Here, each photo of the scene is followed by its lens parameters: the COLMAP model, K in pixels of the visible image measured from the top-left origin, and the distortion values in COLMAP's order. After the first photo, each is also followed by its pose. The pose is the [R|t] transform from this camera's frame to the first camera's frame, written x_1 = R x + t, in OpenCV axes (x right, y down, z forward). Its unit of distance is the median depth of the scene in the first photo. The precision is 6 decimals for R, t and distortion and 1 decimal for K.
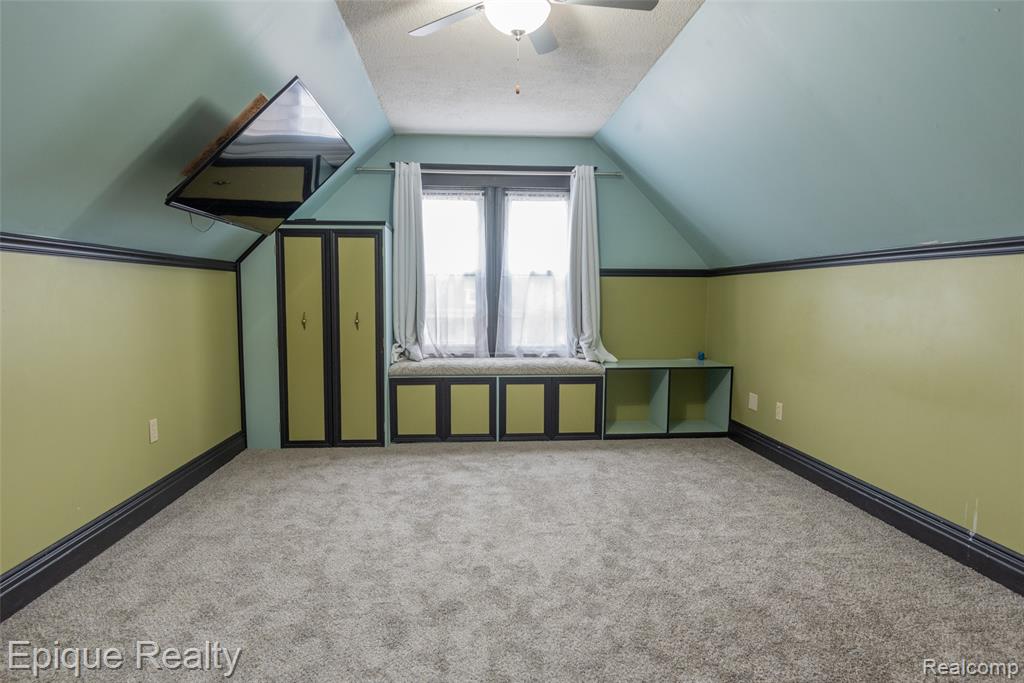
lens RADIAL K [[597.9, 0, 512.0], [0, 597.9, 341.5], [0, 0, 1]] dist [-0.008307, -0.001084]
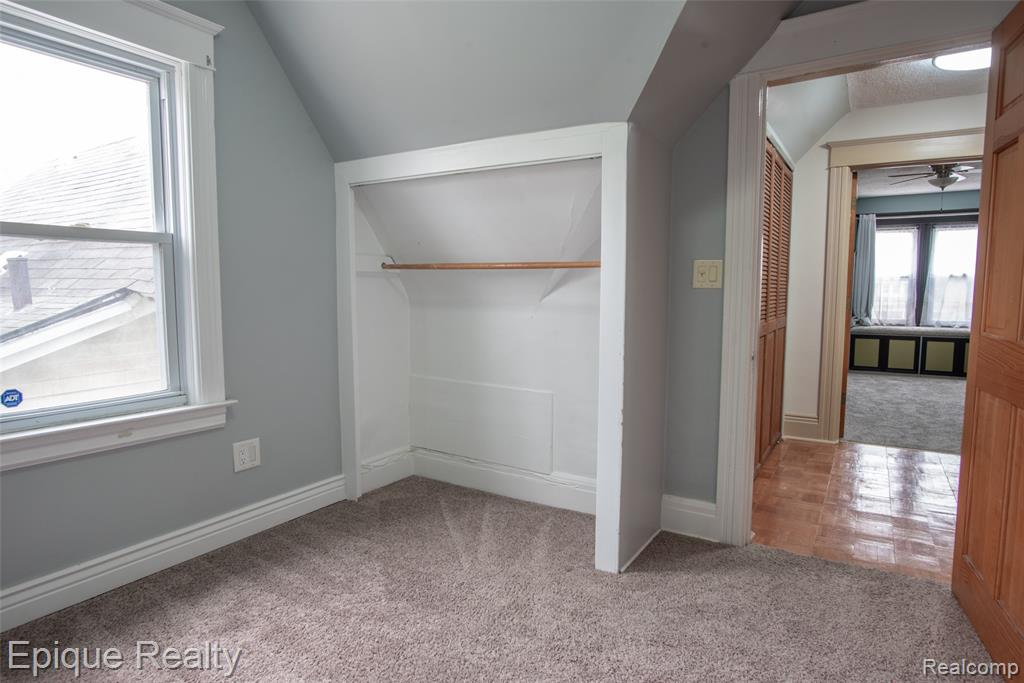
lens RADIAL K [[597.9, 0, 512.0], [0, 597.9, 341.5], [0, 0, 1]] dist [-0.008307, -0.001084]
pose [[0.814655, 0.052399, -0.577573, 0.006323], [-0.046519, 0.998605, 0.024982, 0.082185], [0.578077, 0.006517, 0.815957, -1.044435]]
